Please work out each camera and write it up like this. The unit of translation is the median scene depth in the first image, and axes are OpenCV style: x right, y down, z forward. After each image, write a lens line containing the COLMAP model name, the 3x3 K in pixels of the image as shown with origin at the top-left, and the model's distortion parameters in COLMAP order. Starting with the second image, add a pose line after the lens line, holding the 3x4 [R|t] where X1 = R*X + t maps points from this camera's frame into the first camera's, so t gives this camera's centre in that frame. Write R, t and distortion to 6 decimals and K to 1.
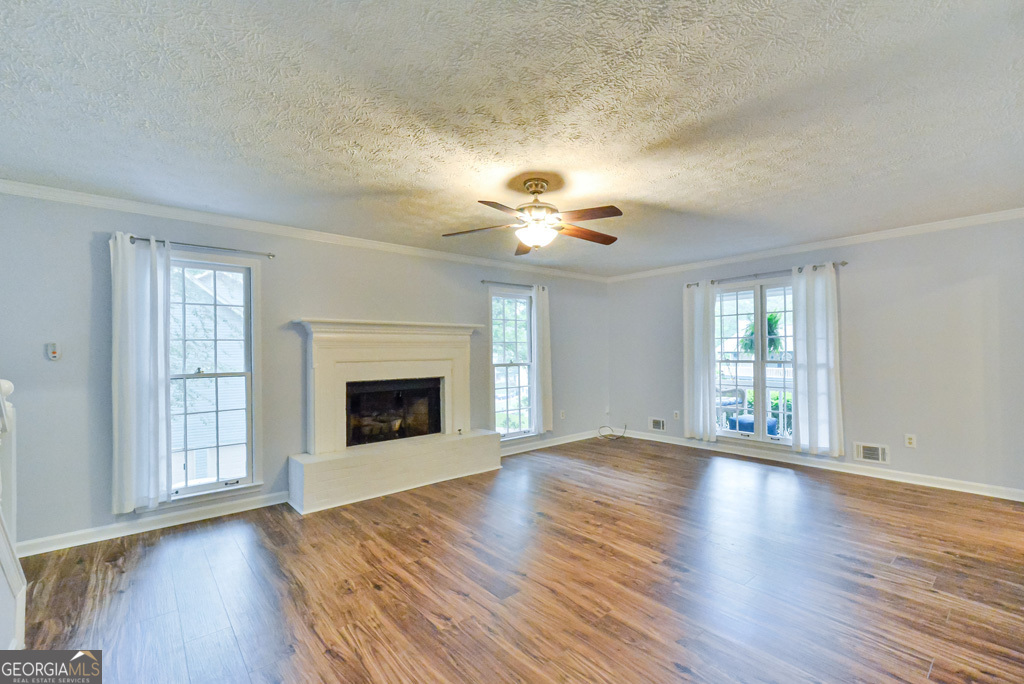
lens RADIAL K [[447.0, 0, 525.5], [0, 447.0, 347.8], [0, 0, 1]] dist [0.019497, -0.004753]
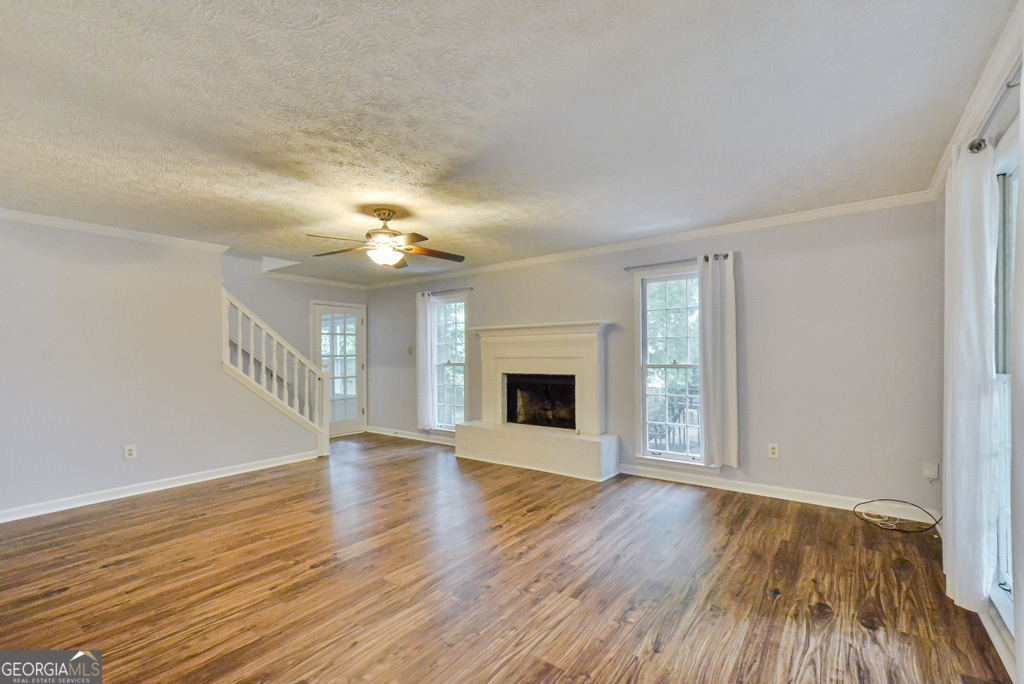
lens RADIAL K [[447.0, 0, 529.0], [0, 447.0, 361.4], [0, 0, 1]] dist [0.019497, -0.004753]
pose [[0.211520, 0.028480, -0.976959, 1.031557], [0.020859, 0.999216, 0.033645, -0.003000], [0.977151, -0.027495, 0.210760, 0.903448]]
